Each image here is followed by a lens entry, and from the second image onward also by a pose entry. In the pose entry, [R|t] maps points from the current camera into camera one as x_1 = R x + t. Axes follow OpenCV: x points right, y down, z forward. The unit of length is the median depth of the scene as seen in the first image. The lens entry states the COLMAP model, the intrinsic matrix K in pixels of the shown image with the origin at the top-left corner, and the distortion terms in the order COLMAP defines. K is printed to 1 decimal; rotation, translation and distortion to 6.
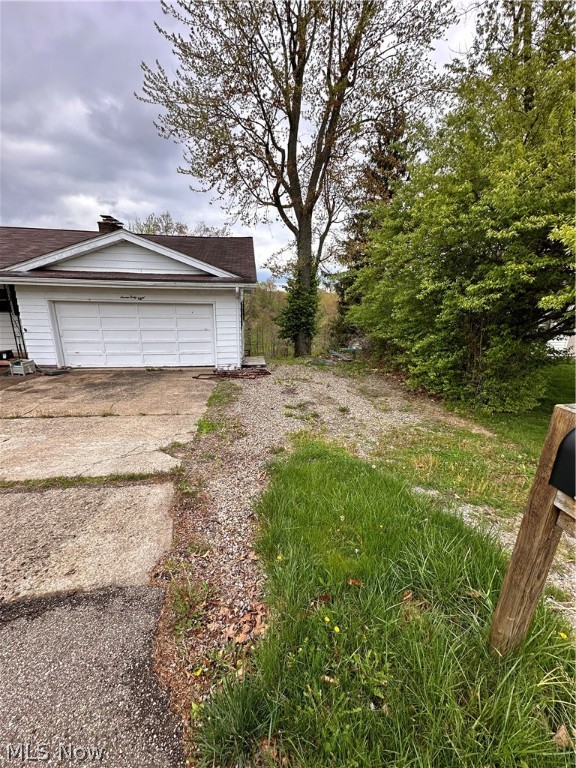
lens RADIAL K [[305.6, 0, 290.8], [0, 305.6, 386.3], [0, 0, 1]] dist [-0.003196, 0.000594]
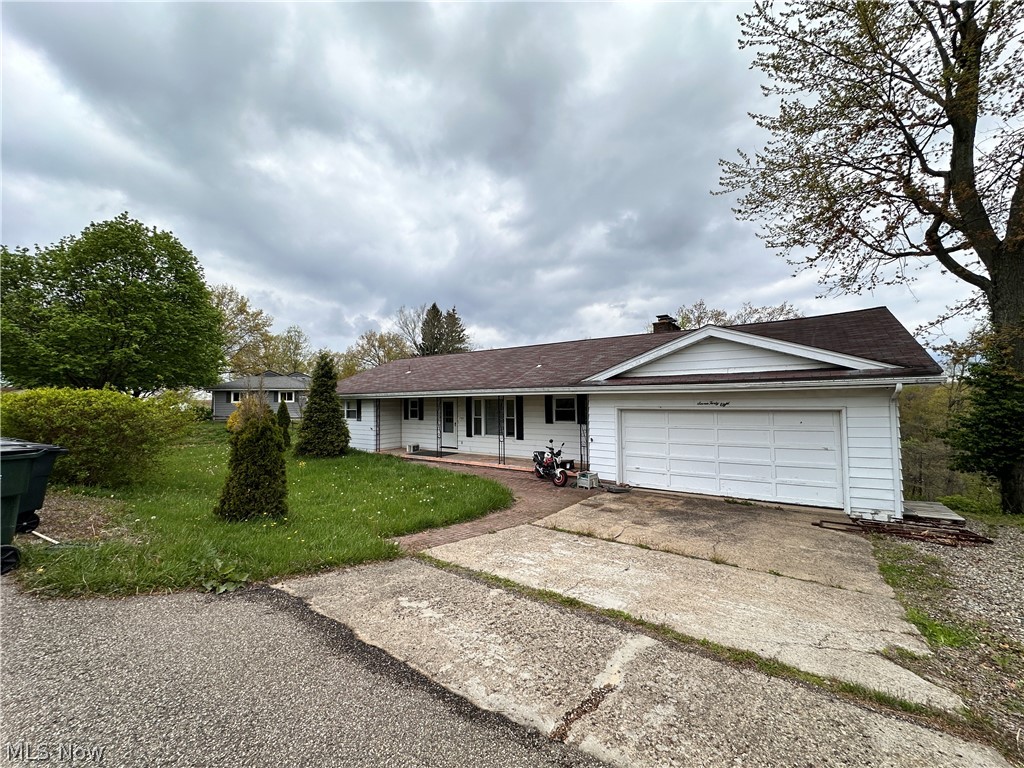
lens RADIAL K [[407.5, 0, 506.2], [0, 407.5, 380.5], [0, 0, 1]] dist [-0.003196, 0.000594]
pose [[0.720783, -0.066103, -0.690002, -0.182977], [-0.165960, 0.950032, -0.264378, 0.016947], [0.673000, 0.305072, 0.673796, -0.078299]]
